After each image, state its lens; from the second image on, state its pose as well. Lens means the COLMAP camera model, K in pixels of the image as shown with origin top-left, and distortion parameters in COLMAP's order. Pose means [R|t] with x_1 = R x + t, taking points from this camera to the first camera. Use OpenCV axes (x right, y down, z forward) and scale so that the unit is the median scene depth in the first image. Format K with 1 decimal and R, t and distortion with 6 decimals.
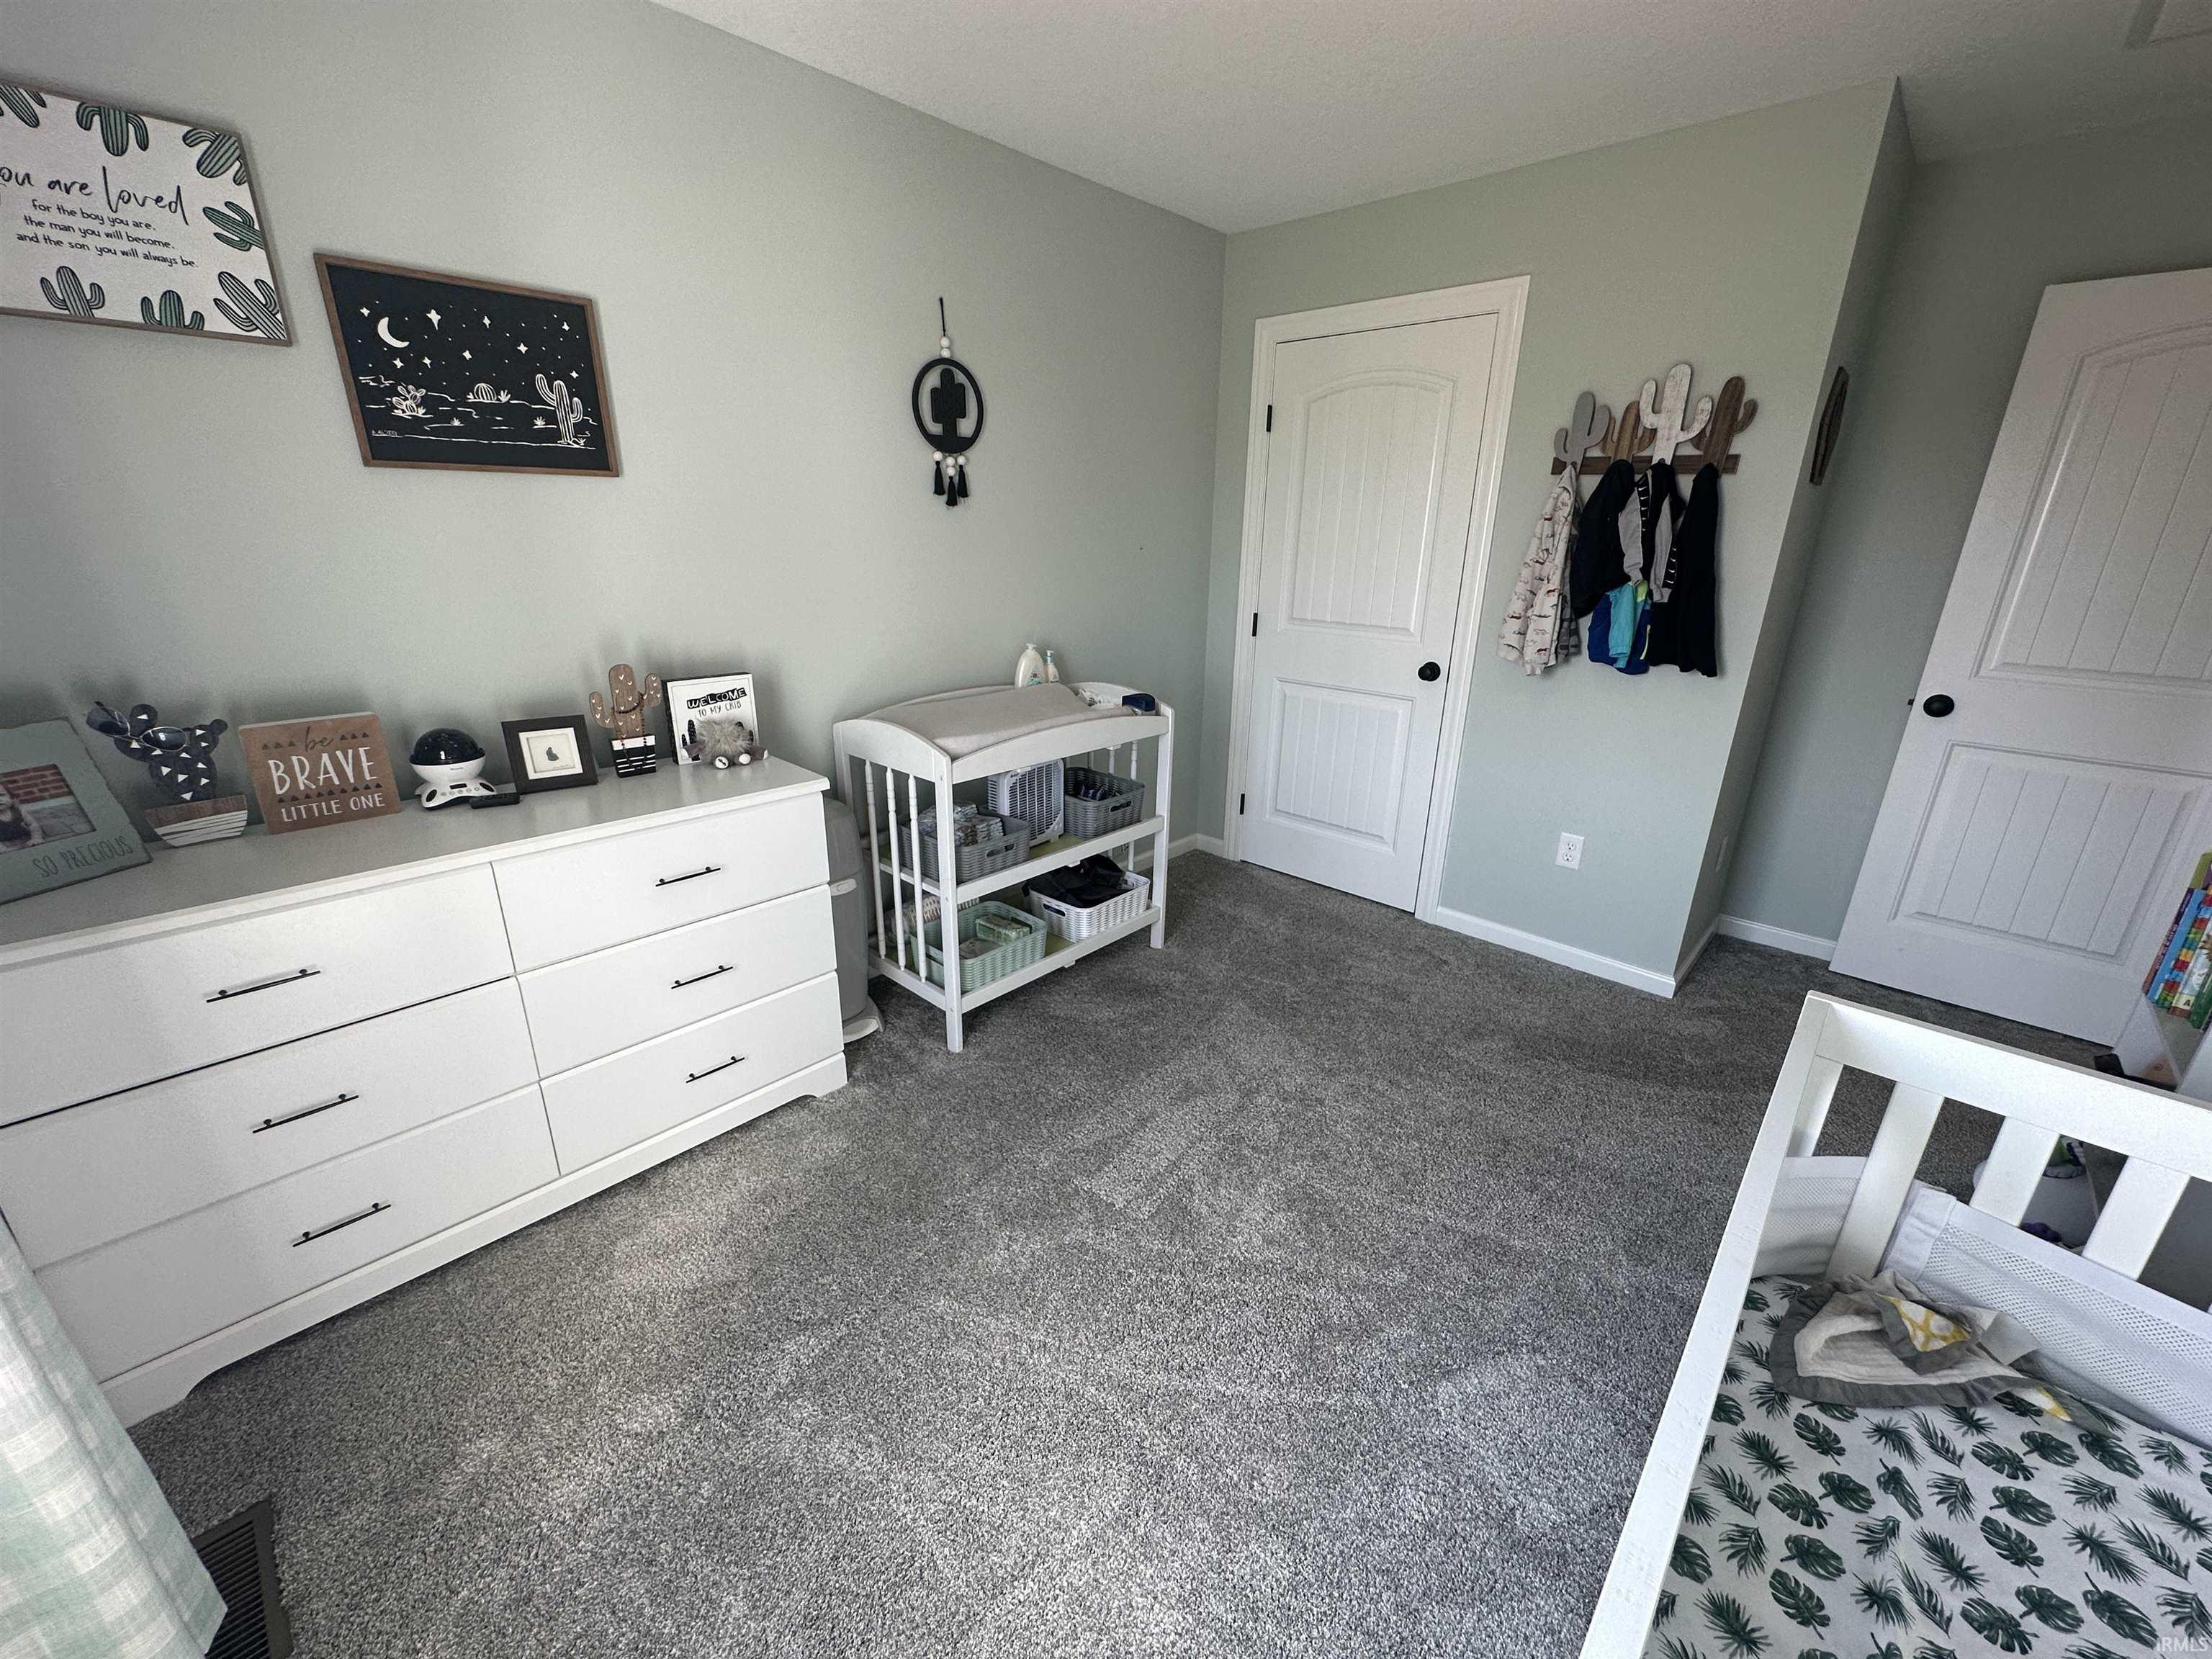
lens RADIAL K [[884.4, 0, 1100.4], [0, 884.4, 844.0], [0, 0, 1]] dist [-0.002550, 0.000554]
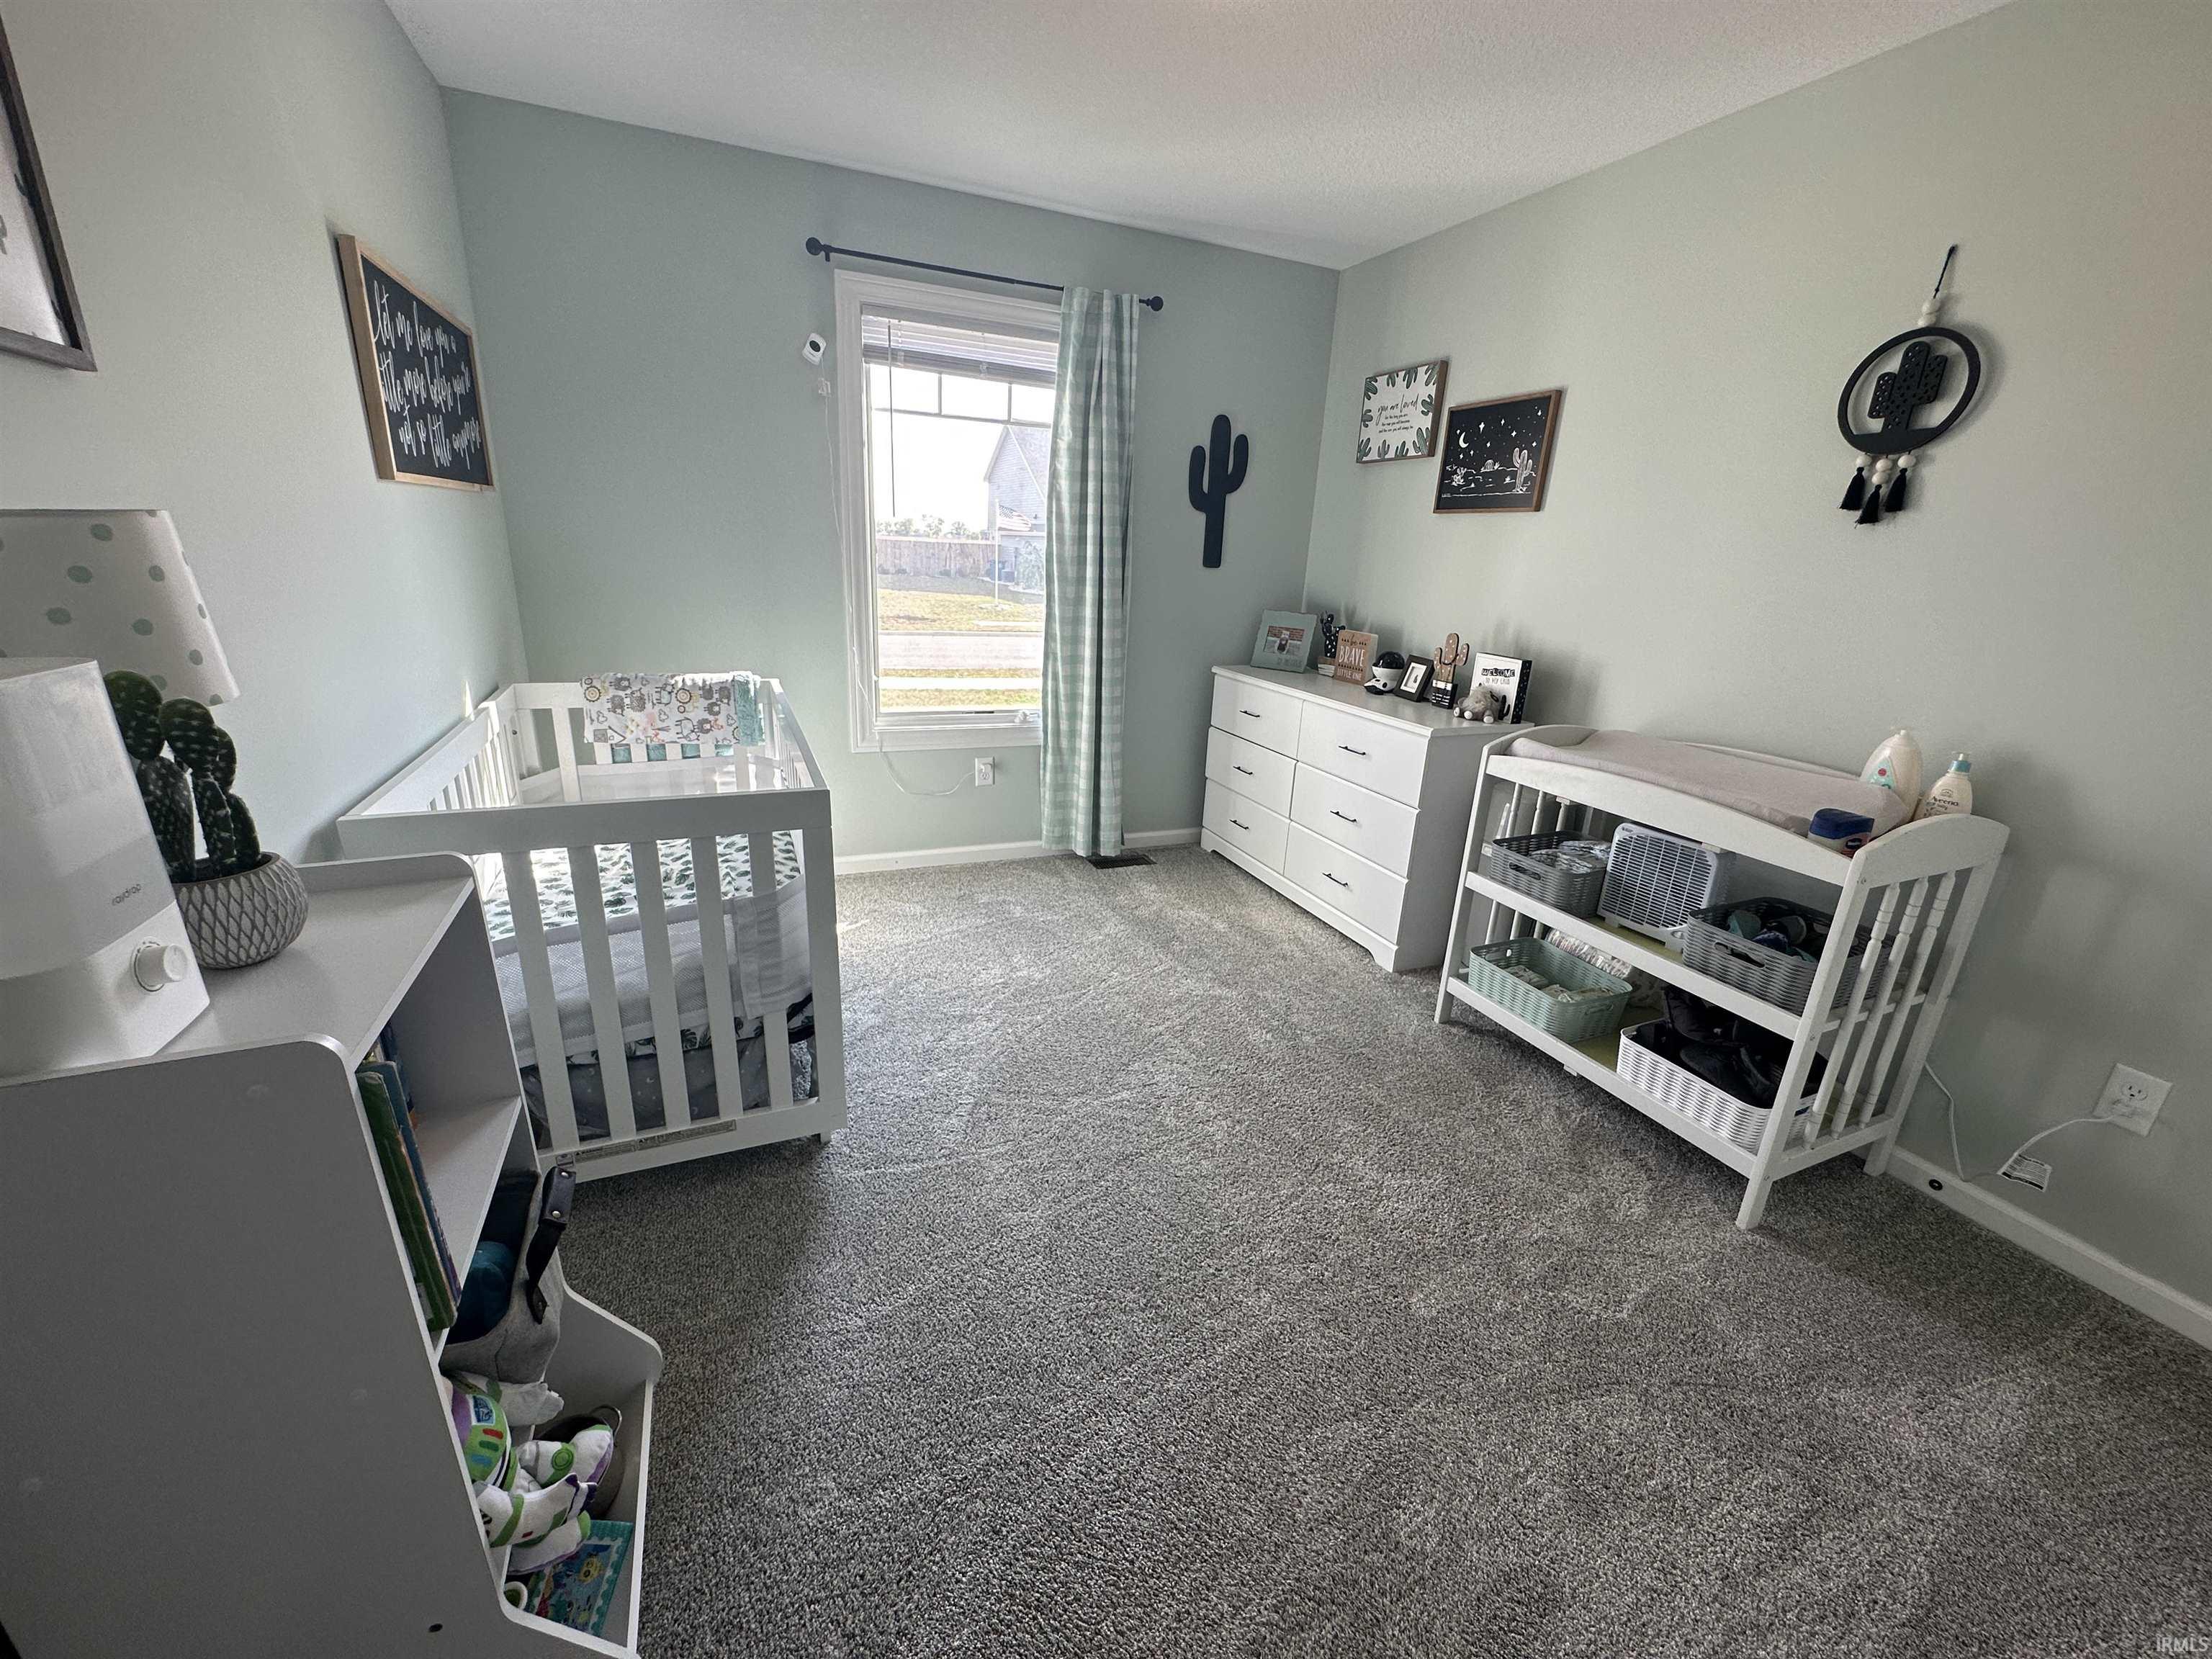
lens RADIAL K [[884.4, 0, 1102.4], [0, 884.4, 824.8], [0, 0, 1]] dist [-0.002550, 0.000554]
pose [[-0.404164, 0.246946, -0.880721, 1.125873], [-0.355077, 0.844998, 0.399875, -0.319049], [0.842954, 0.474338, -0.253833, 1.039055]]
